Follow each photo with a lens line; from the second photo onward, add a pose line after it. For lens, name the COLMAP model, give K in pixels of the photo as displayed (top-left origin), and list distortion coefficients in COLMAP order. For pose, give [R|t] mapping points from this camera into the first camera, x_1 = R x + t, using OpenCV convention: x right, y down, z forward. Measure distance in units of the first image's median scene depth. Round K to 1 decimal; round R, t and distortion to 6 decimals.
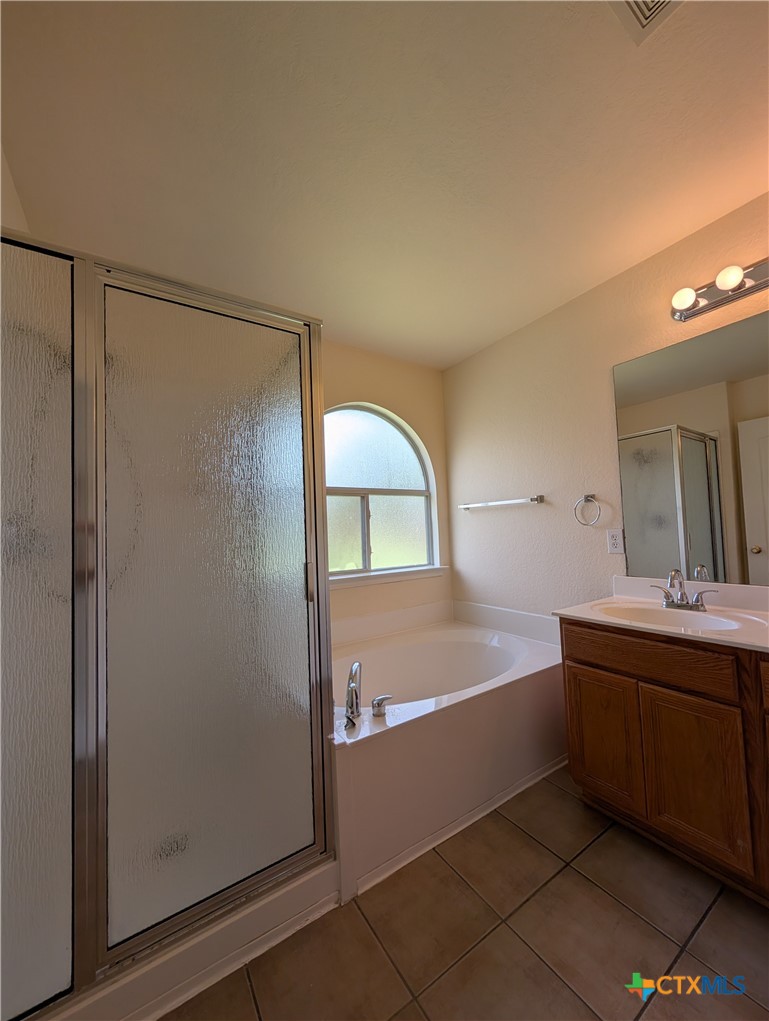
lens RADIAL K [[386.8, 0, 383.3], [0, 386.8, 513.7], [0, 0, 1]] dist [0.000184, 0.000230]
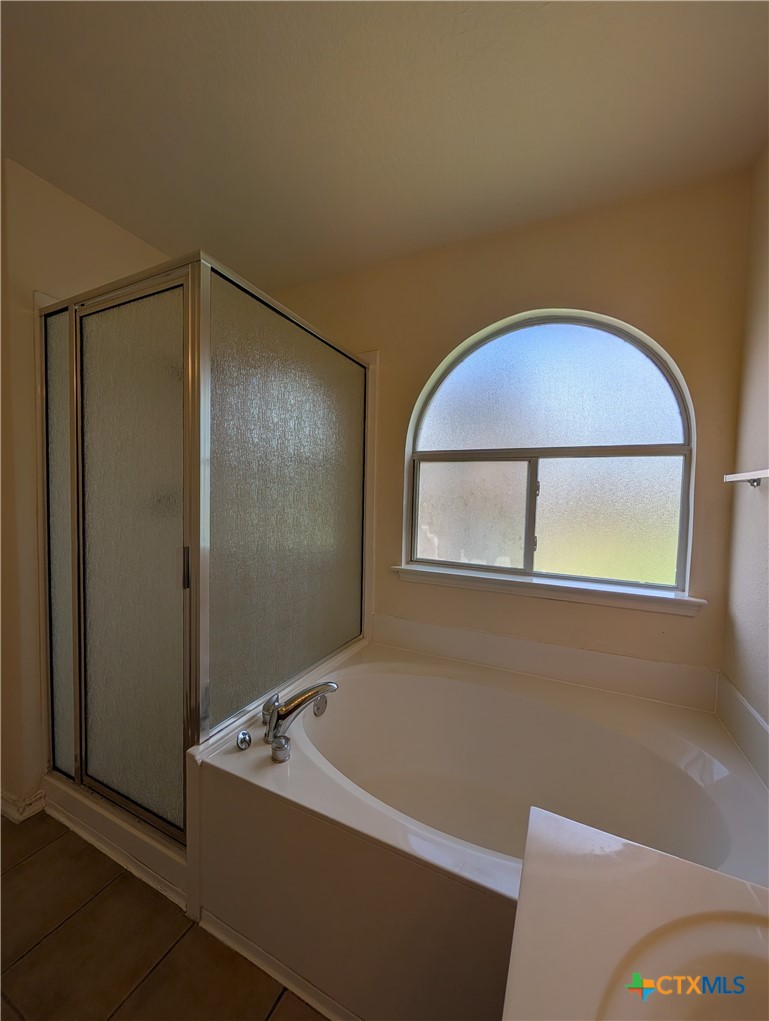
lens RADIAL K [[386.8, 0, 383.3], [0, 386.8, 513.7], [0, 0, 1]] dist [0.000184, 0.000230]
pose [[0.514947, 0.088187, -0.852674, 0.398432], [-0.006153, 0.995049, 0.099196, -0.019472], [0.857200, -0.045834, 0.512940, 0.458992]]
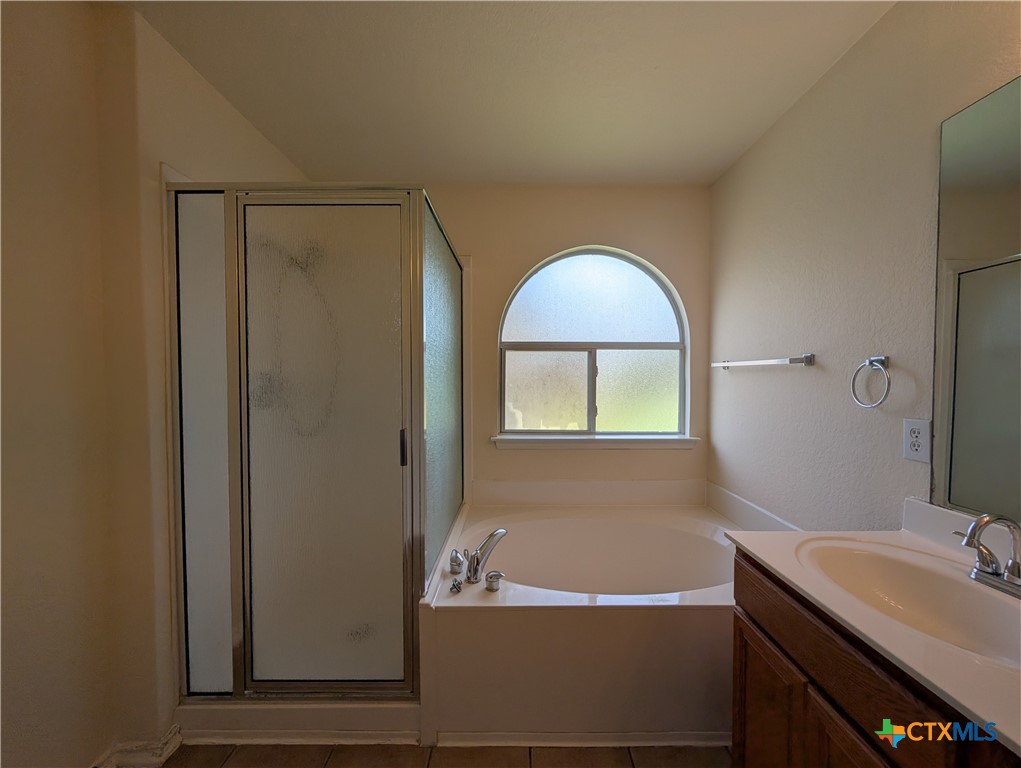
lens RADIAL K [[386.8, 0, 512.8], [0, 386.8, 385.1], [0, 0, 1]] dist [0.000184, 0.000230]
pose [[0.835452, 0.052171, -0.547081, 0.304522], [-0.009515, 0.996708, 0.080518, -0.038165], [0.549481, -0.062063, 0.833198, 0.143750]]
